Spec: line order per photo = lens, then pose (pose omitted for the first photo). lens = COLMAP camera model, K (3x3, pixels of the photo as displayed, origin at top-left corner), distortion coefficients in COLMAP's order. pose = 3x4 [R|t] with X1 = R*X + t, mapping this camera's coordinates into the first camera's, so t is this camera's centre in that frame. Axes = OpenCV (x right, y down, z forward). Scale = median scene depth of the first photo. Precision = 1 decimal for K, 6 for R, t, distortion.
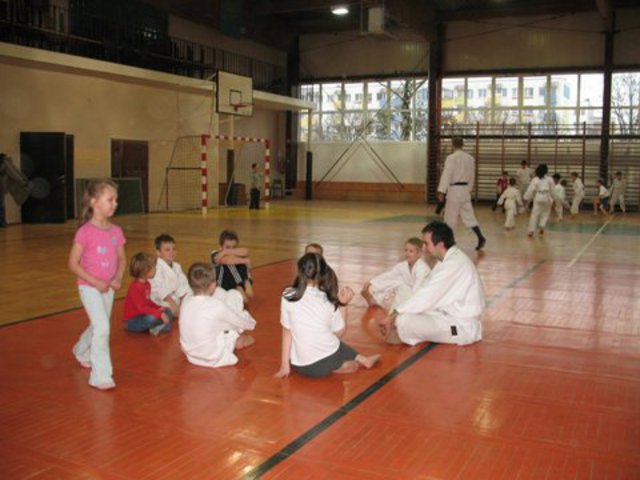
lens RADIAL K [[661.6, 0, 320.5], [0, 661.6, 236.1], [0, 0, 1]] dist [-0.189035, 0.201539]
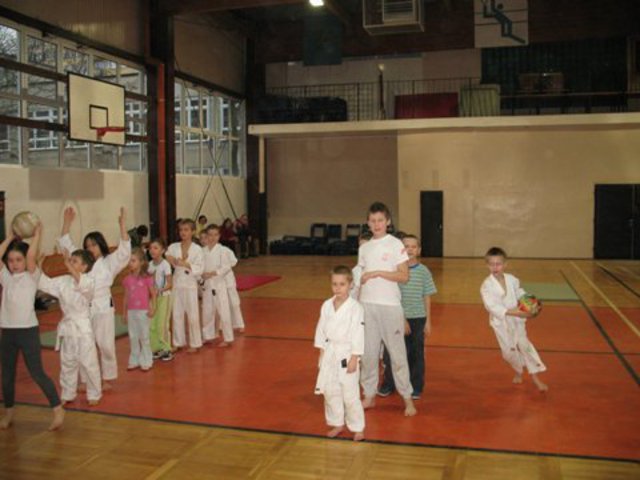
lens RADIAL K [[661.6, 0, 320.5], [0, 661.6, 236.1], [0, 0, 1]] dist [-0.189035, 0.201539]
pose [[0.190352, 0.045484, -0.980662, 0.450658], [-0.087119, 0.995768, 0.029274, -0.038980], [0.977843, 0.079862, 0.193509, 0.187277]]
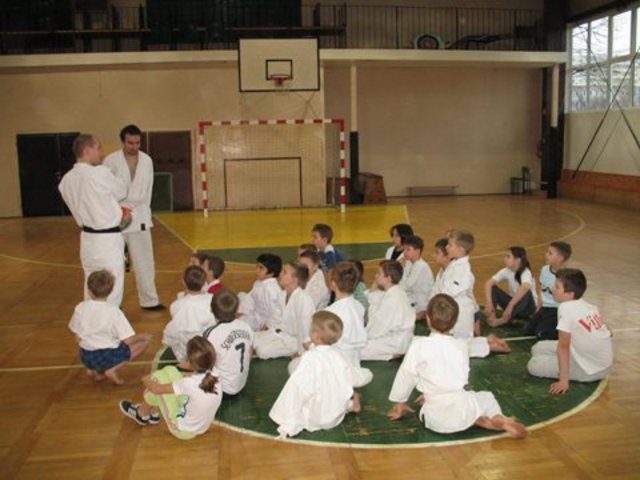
lens RADIAL K [[661.6, 0, 320.5], [0, 661.6, 236.1], [0, 0, 1]] dist [-0.189035, 0.201539]
pose [[0.570872, 0.095460, -0.815471, 0.524380], [-0.055268, 0.995433, 0.077836, -0.073619], [0.819177, 0.000635, 0.573541, 0.569913]]
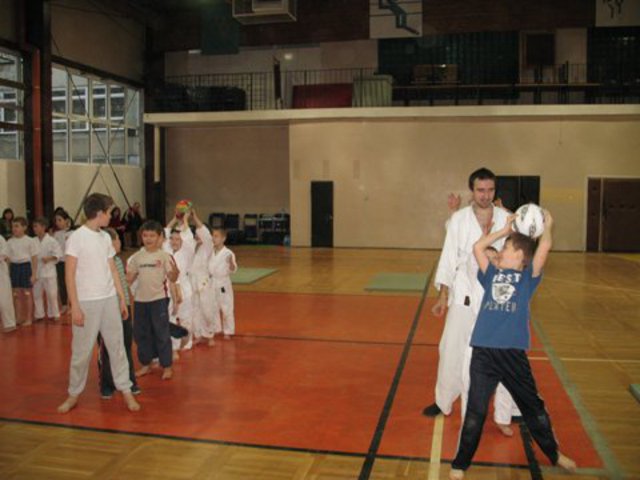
lens RADIAL K [[661.6, 0, 320.5], [0, 661.6, 236.1], [0, 0, 1]] dist [-0.189035, 0.201539]
pose [[0.255659, 0.061720, -0.964795, 0.472094], [-0.095746, 0.994670, 0.038260, -0.047170], [0.962014, 0.082594, 0.260206, 0.276663]]
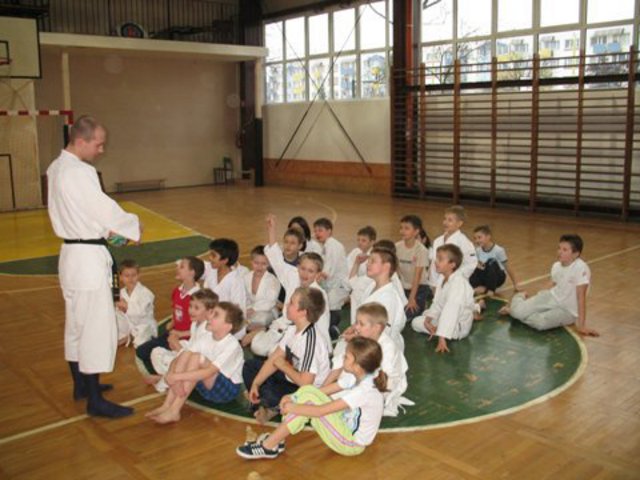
lens RADIAL K [[661.6, 0, 320.5], [0, 661.6, 236.1], [0, 0, 1]] dist [-0.189035, 0.201539]
pose [[0.930400, 0.034849, -0.364886, 0.406809], [-0.010782, 0.997642, 0.067788, -0.067273], [0.366388, -0.059135, 0.928581, 0.486557]]
